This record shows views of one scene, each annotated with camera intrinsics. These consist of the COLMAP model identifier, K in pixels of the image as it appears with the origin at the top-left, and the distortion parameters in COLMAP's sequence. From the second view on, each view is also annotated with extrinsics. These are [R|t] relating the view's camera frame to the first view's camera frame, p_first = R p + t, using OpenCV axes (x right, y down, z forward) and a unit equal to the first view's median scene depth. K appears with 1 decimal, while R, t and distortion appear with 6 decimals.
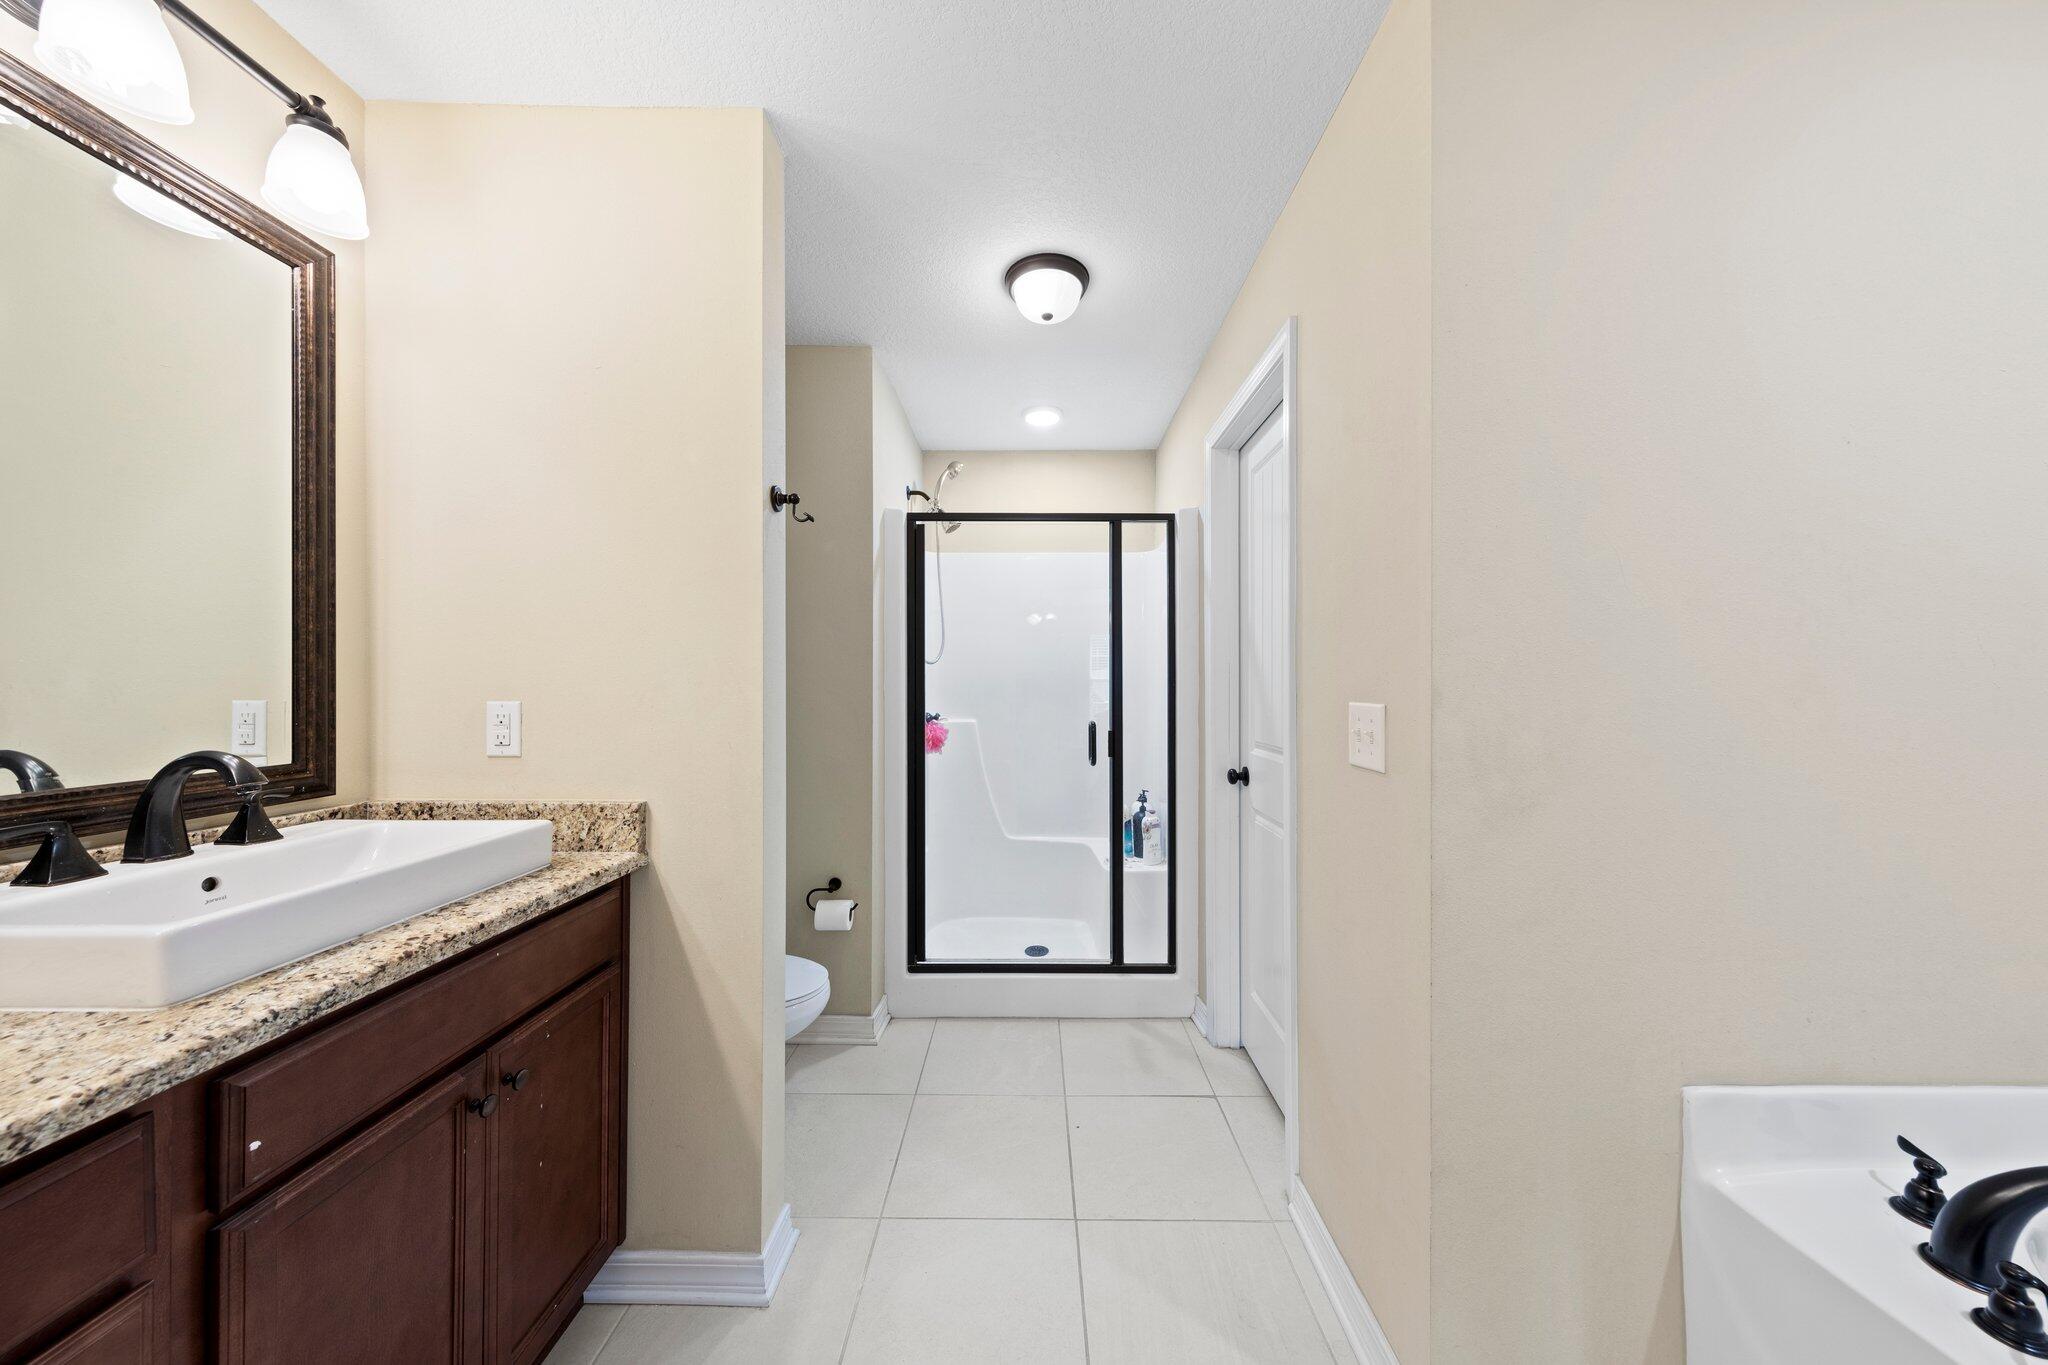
lens RADIAL K [[647.6, 0, 1022.4], [0, 647.6, 684.1], [0, 0, 1]] dist [-0.000124, -0.000031]
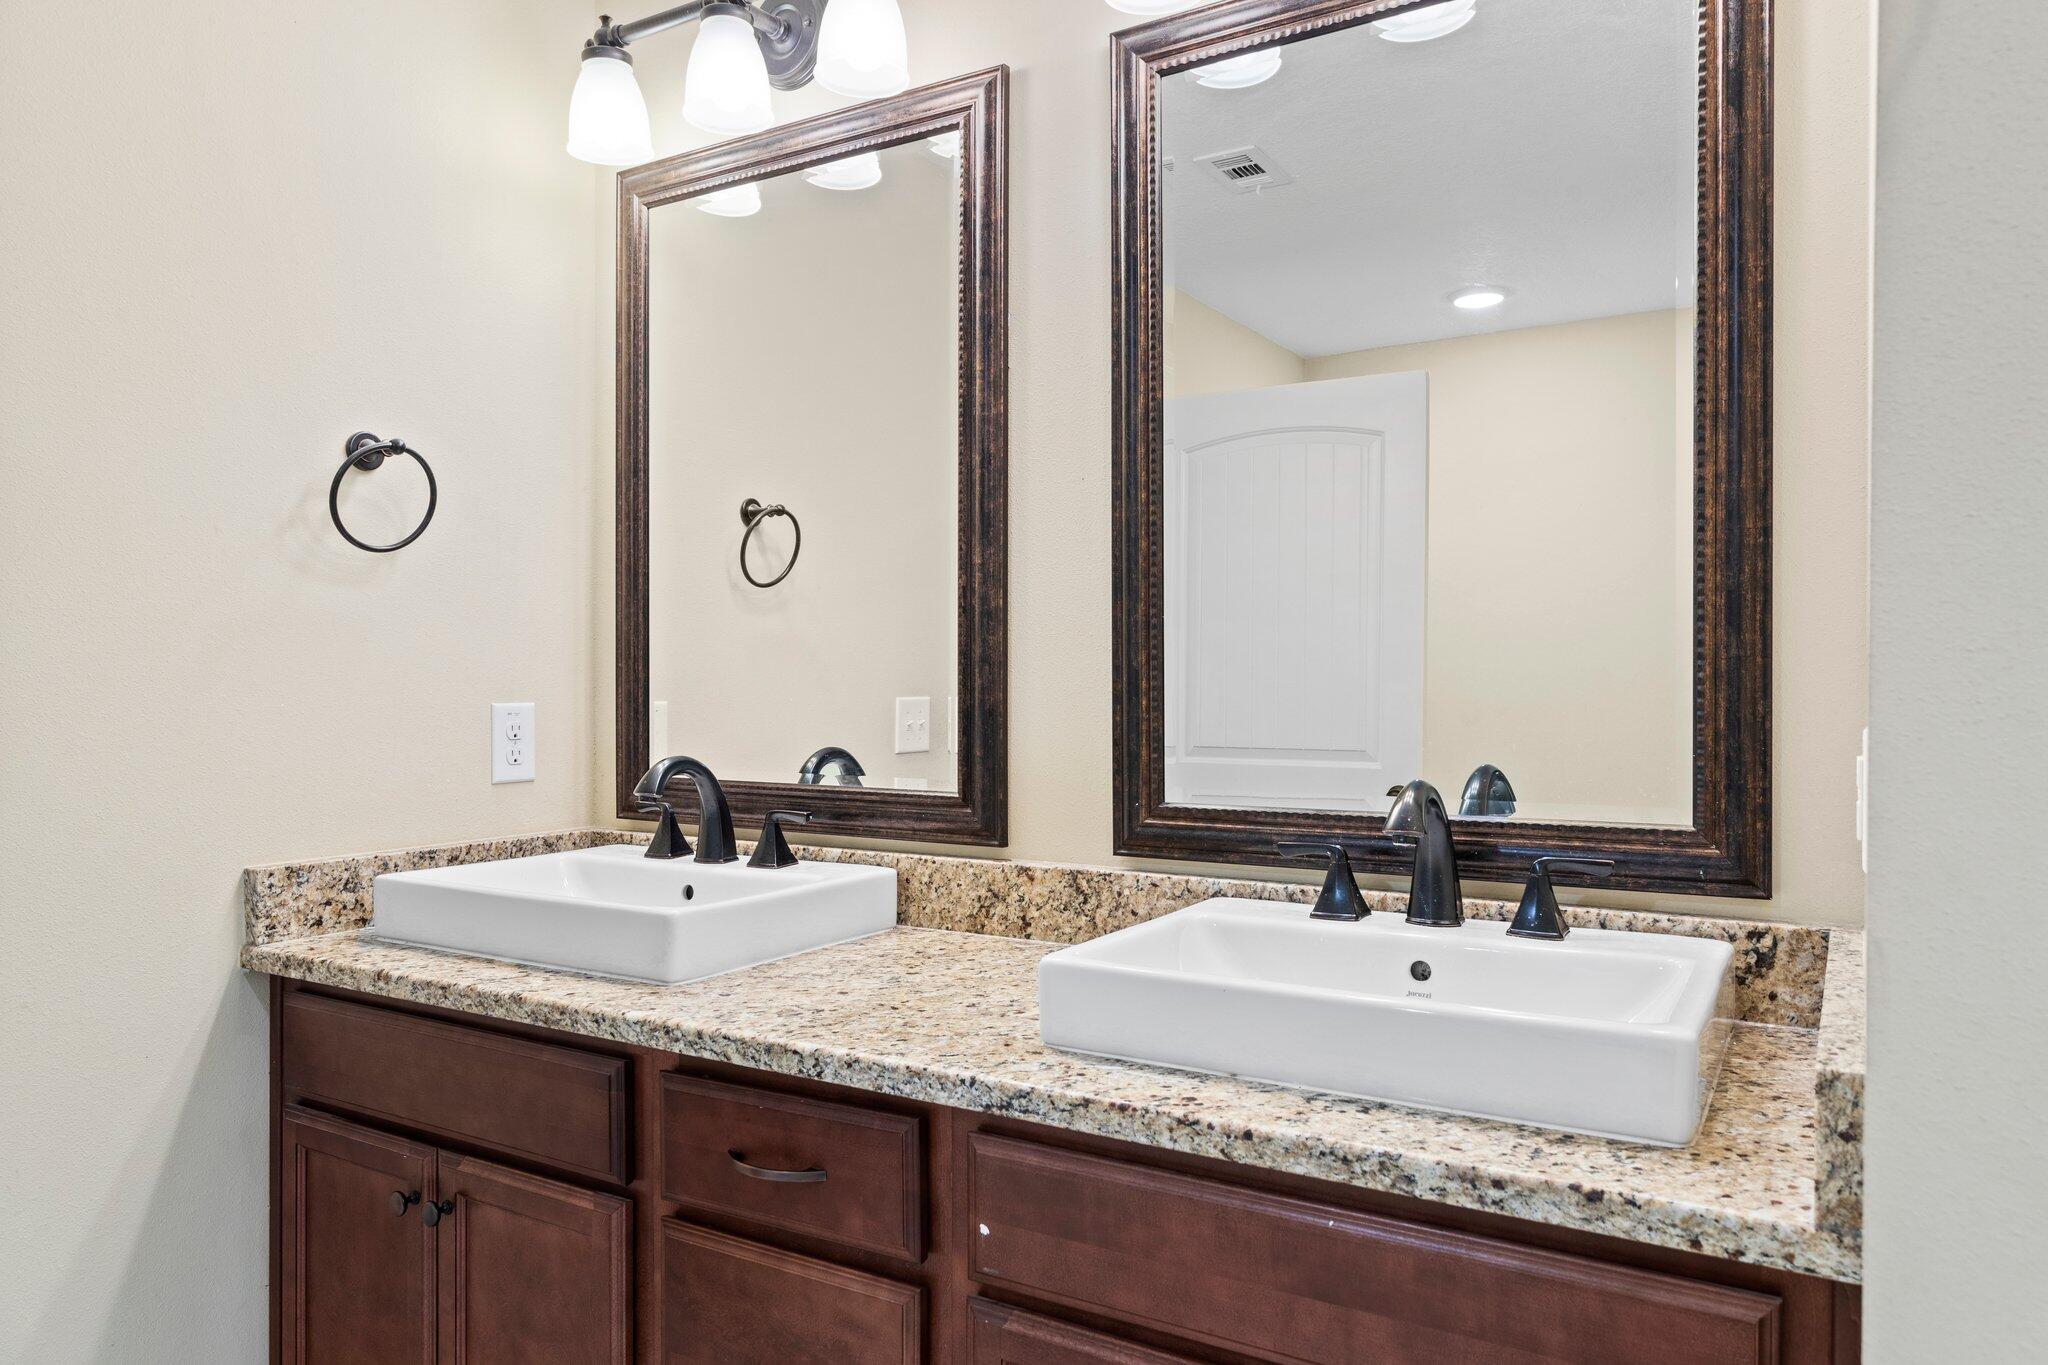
lens RADIAL K [[1343.6, 0, 1027.0], [0, 1343.6, 692.1], [0, 0, 1]] dist [0.007977, 0.000112]
pose [[-0.517299, -0.000798, -0.855804, 0.212909], [0.002723, 0.999993, -0.002579, 0.009900], [0.855800, -0.003664, -0.517294, 1.427190]]
